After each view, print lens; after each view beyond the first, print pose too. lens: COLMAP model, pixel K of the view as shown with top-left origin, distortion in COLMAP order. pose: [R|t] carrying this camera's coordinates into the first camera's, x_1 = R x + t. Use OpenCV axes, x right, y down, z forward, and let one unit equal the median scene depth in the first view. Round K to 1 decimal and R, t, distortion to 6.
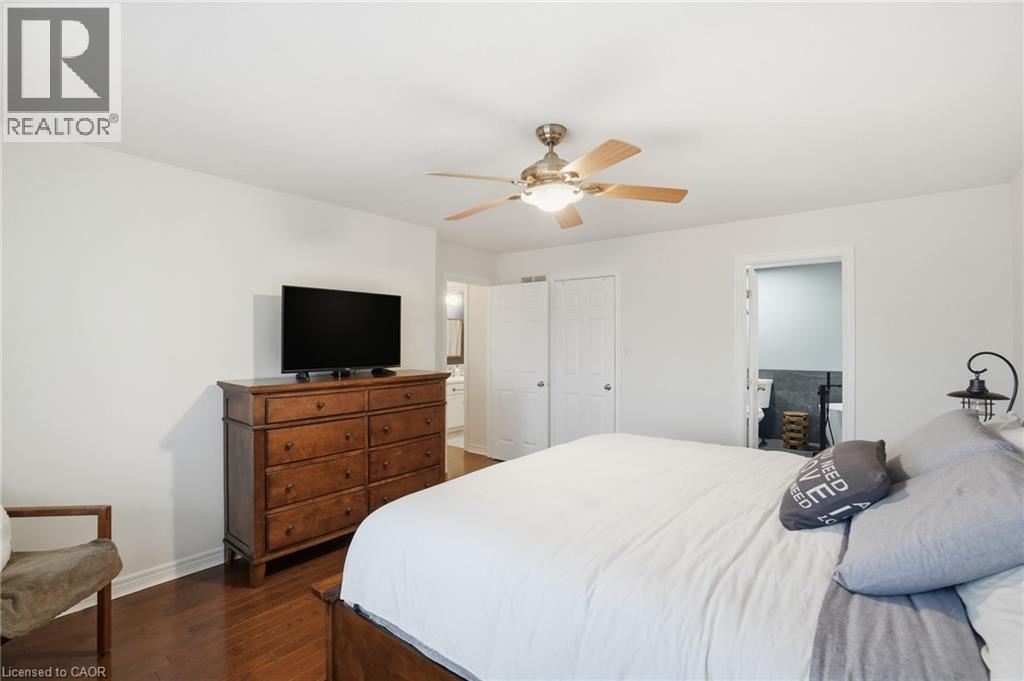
lens RADIAL K [[472.4, 0, 515.2], [0, 472.4, 343.0], [0, 0, 1]] dist [0.003226, 0.000339]
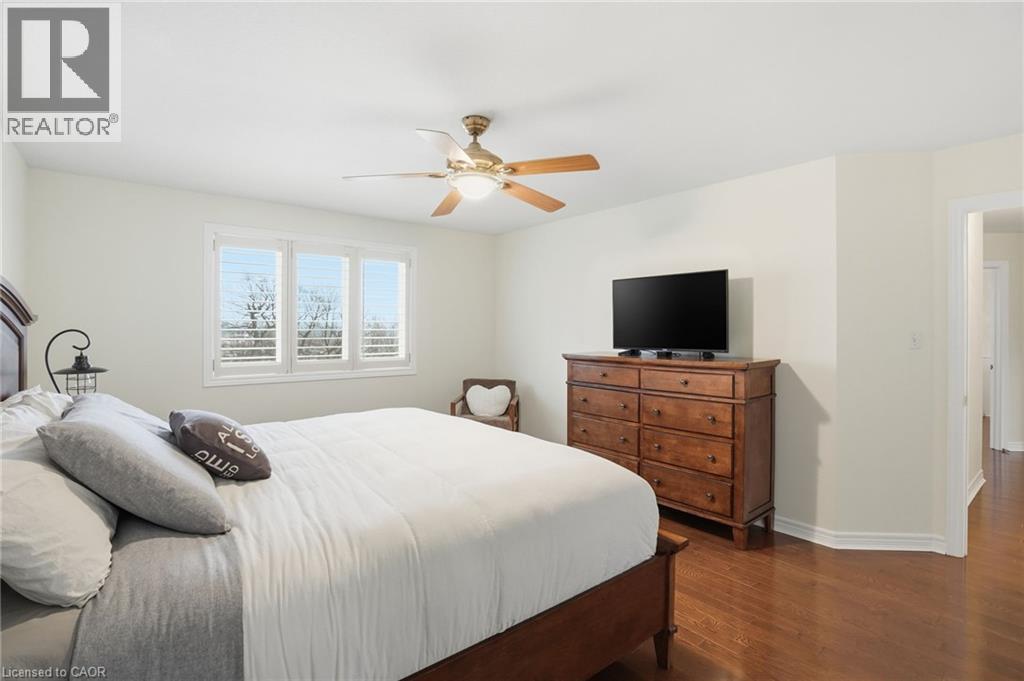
lens RADIAL K [[472.4, 0, 519.1], [0, 472.4, 333.8], [0, 0, 1]] dist [0.003226, 0.000339]
pose [[-0.217295, 0.010547, -0.976049, 0.772770], [0.005315, 0.999940, 0.009622, 0.009583], [0.976092, -0.003097, -0.217338, 0.957411]]
